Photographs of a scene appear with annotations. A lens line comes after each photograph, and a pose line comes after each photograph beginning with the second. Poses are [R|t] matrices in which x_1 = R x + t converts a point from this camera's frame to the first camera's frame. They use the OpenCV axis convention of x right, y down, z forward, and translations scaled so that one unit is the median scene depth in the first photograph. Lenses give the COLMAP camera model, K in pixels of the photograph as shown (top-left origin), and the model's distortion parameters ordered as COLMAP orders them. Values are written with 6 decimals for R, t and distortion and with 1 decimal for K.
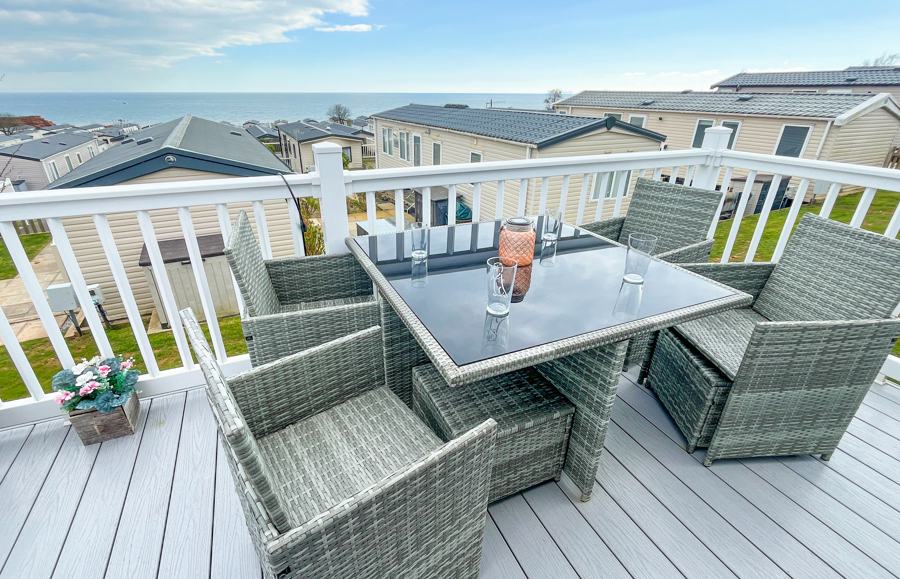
lens RADIAL K [[410.7, 0, 450.0], [0, 410.7, 289.5], [0, 0, 1]] dist [-0.000938, -0.000232]
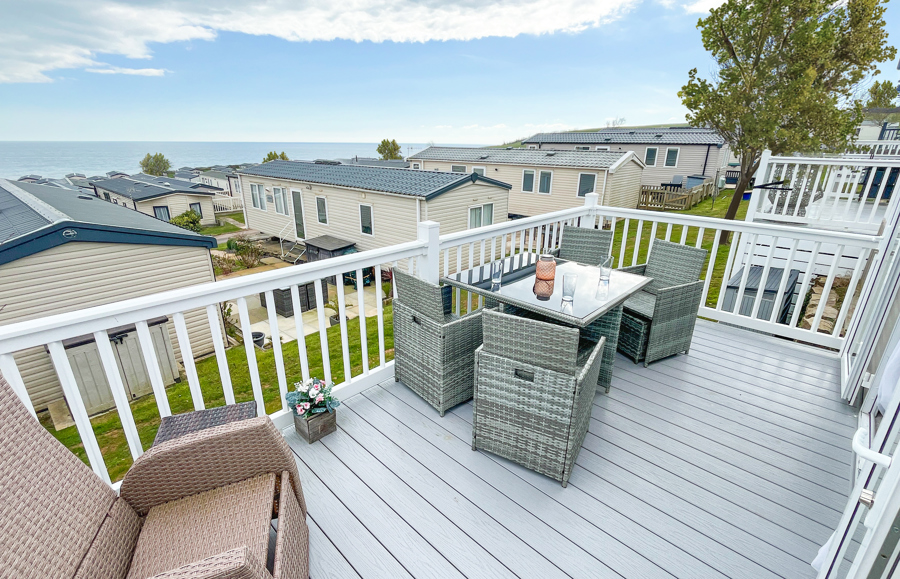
lens RADIAL K [[410.7, 0, 450.0], [0, 410.7, 289.5], [0, 0, 1]] dist [-0.000938, -0.000232]
pose [[0.921863, -0.129266, 0.365319, -0.573347], [0.163634, 0.984404, -0.064596, 0.019458], [-0.351272, 0.119328, 0.928638, -0.345918]]
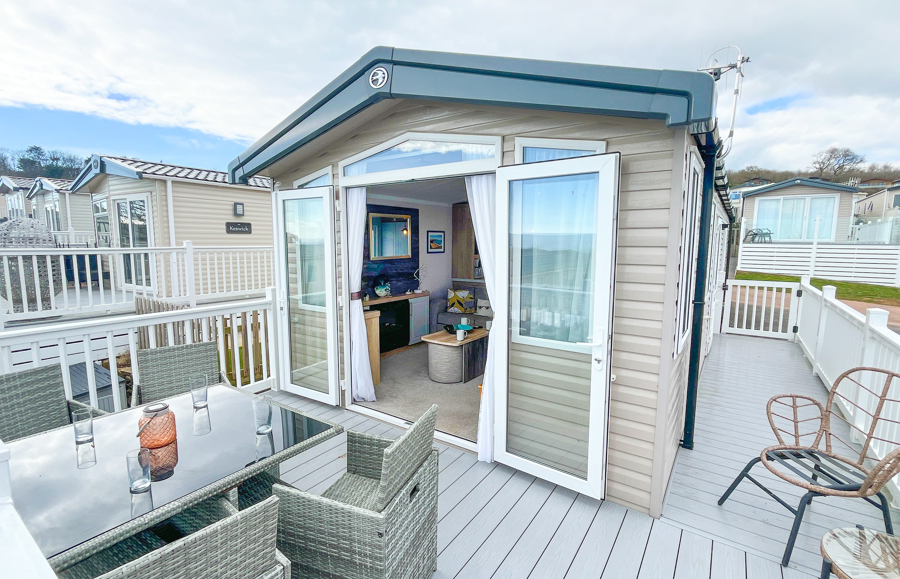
lens RADIAL K [[410.7, 0, 450.0], [0, 410.7, 289.5], [0, 0, 1]] dist [-0.000938, -0.000232]
pose [[-0.532235, -0.111020, 0.839286, -0.740604], [0.353165, 0.871869, 0.339290, -0.333739], [-0.769416, 0.476989, -0.424831, 0.404156]]
